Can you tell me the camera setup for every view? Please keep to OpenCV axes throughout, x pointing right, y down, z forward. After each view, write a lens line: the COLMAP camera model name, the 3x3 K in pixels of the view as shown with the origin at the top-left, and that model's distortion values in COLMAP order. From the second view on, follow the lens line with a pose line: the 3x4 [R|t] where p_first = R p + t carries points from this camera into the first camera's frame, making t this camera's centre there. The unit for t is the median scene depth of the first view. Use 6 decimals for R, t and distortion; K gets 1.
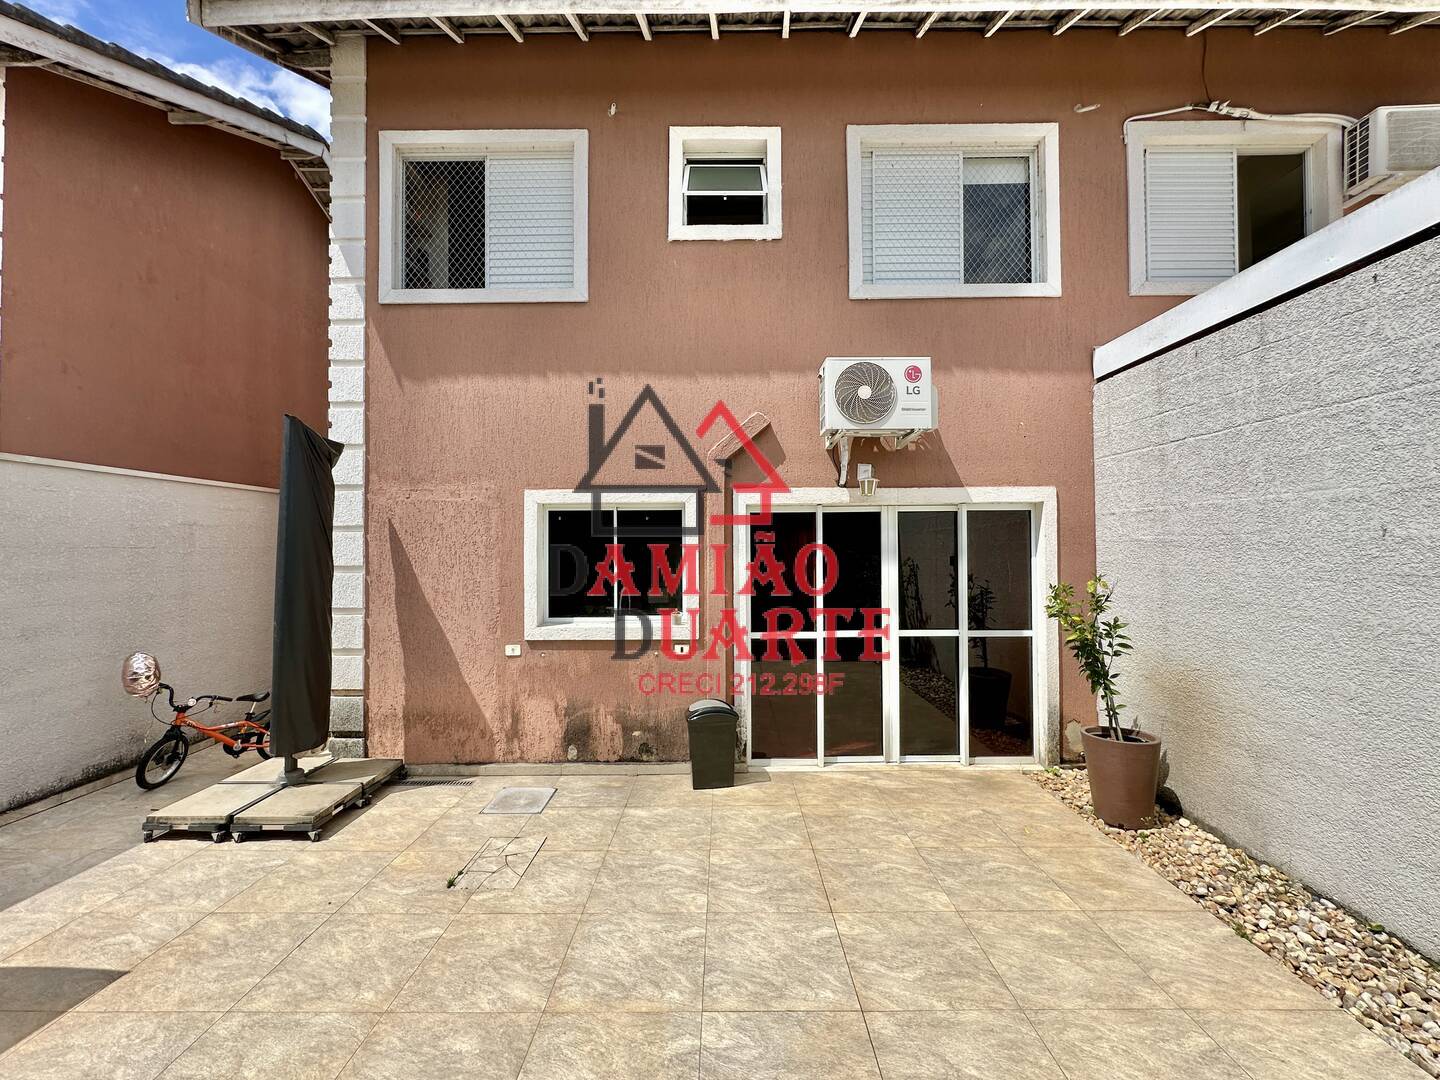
lens RADIAL K [[582.2, 0, 724.9], [0, 582.2, 536.6], [0, 0, 1]] dist [-0.006679, 0.001688]
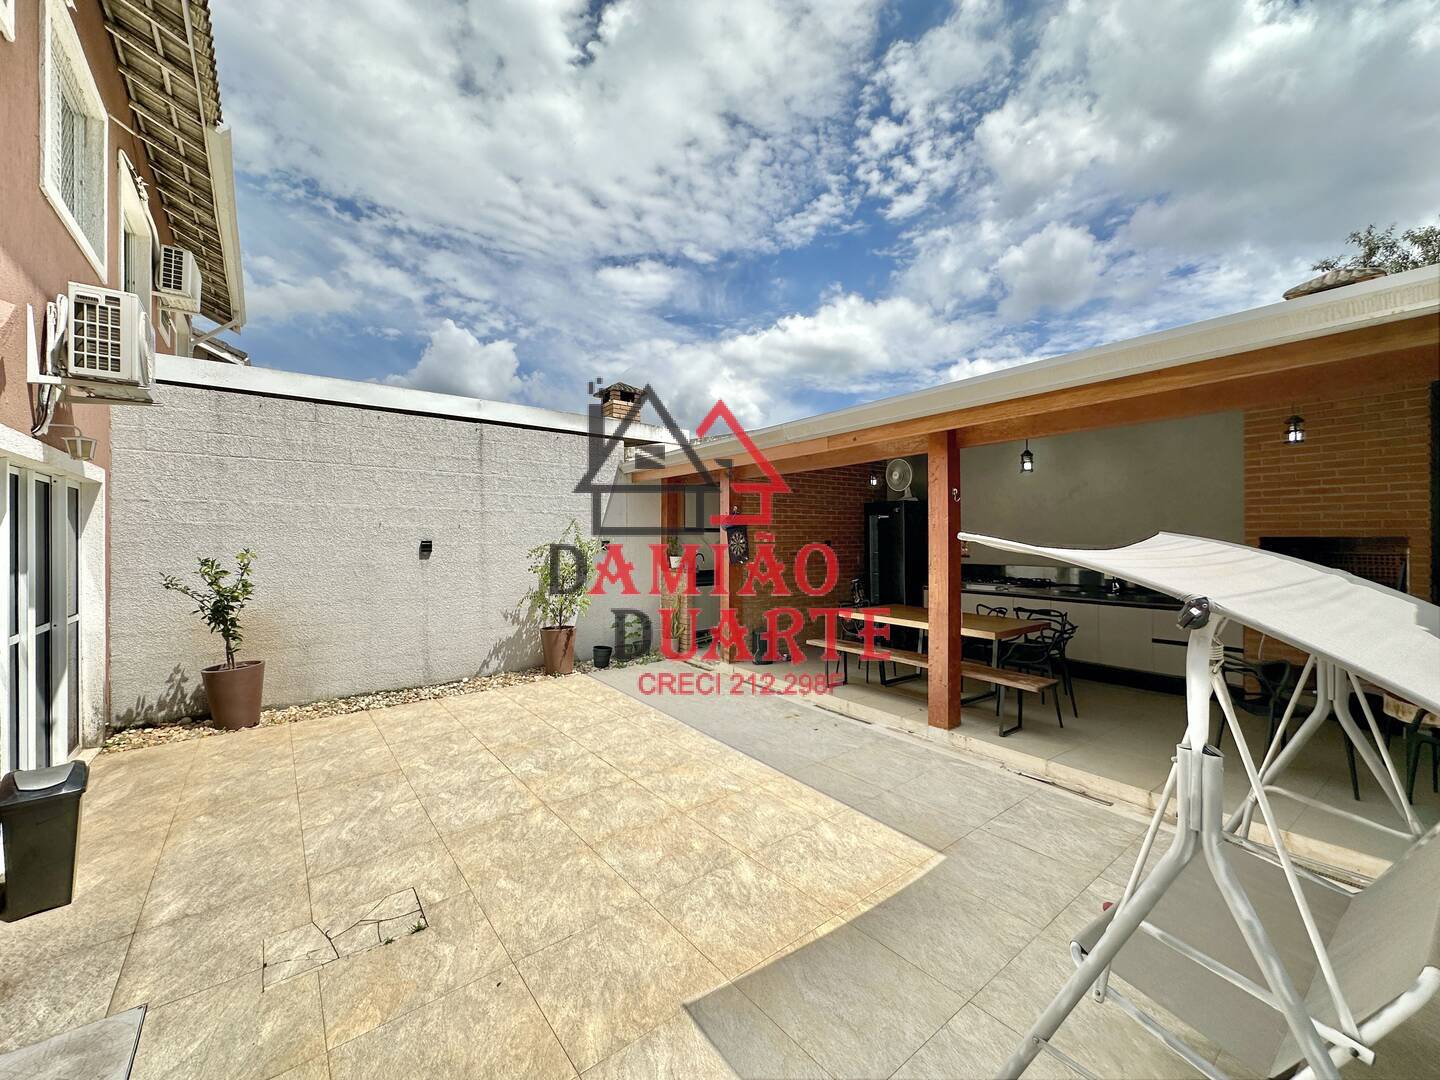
lens RADIAL K [[582.2, 0, 730.1], [0, 582.2, 538.5], [0, 0, 1]] dist [-0.006679, 0.001688]
pose [[-0.636900, 0.008379, 0.770901, -0.933593], [-0.008782, 0.999797, -0.018123, 0.044444], [-0.770897, -0.018312, -0.636697, 0.807531]]
